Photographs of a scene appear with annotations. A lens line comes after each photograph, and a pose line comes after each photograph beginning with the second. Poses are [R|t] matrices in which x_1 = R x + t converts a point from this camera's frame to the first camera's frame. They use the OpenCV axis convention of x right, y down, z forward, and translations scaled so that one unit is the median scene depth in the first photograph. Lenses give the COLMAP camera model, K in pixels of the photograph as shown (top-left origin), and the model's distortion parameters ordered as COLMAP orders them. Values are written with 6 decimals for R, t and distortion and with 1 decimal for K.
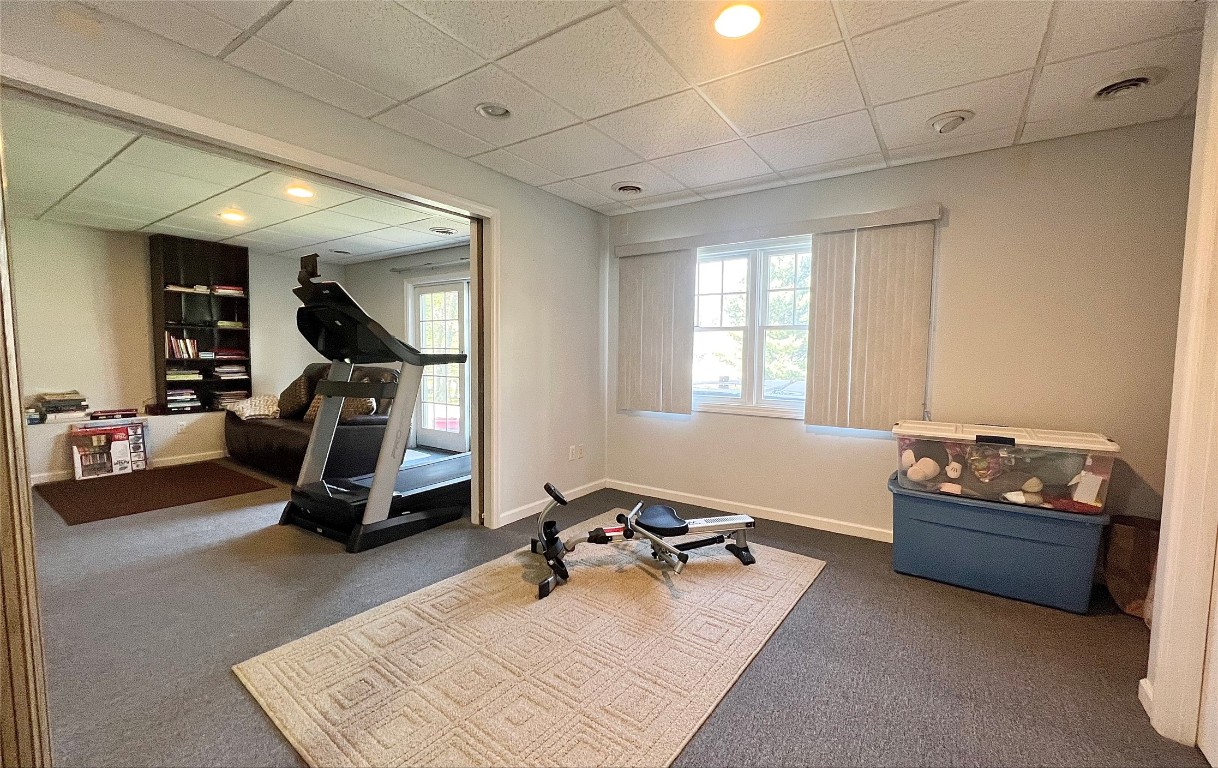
lens RADIAL K [[497.4, 0, 608.6], [0, 497.4, 386.4], [0, 0, 1]] dist [0.004499, 0.000102]
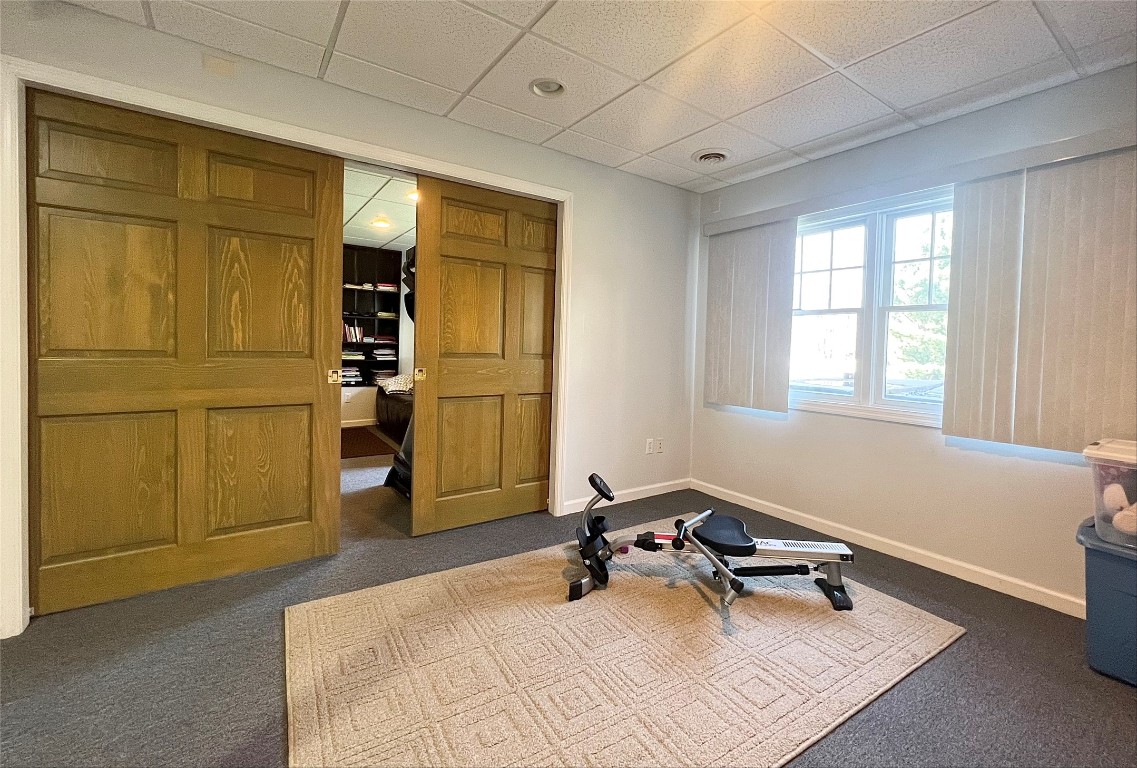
lens RADIAL K [[479.7, 0, 569.7], [0, 479.7, 356.8], [0, 0, 1]] dist [0.001309, 0.000819]
pose [[0.935671, 0.025539, -0.351947, 0.127057], [-0.044142, 0.998014, -0.044935, 0.017348], [0.350101, 0.057580, 0.934941, 0.124197]]
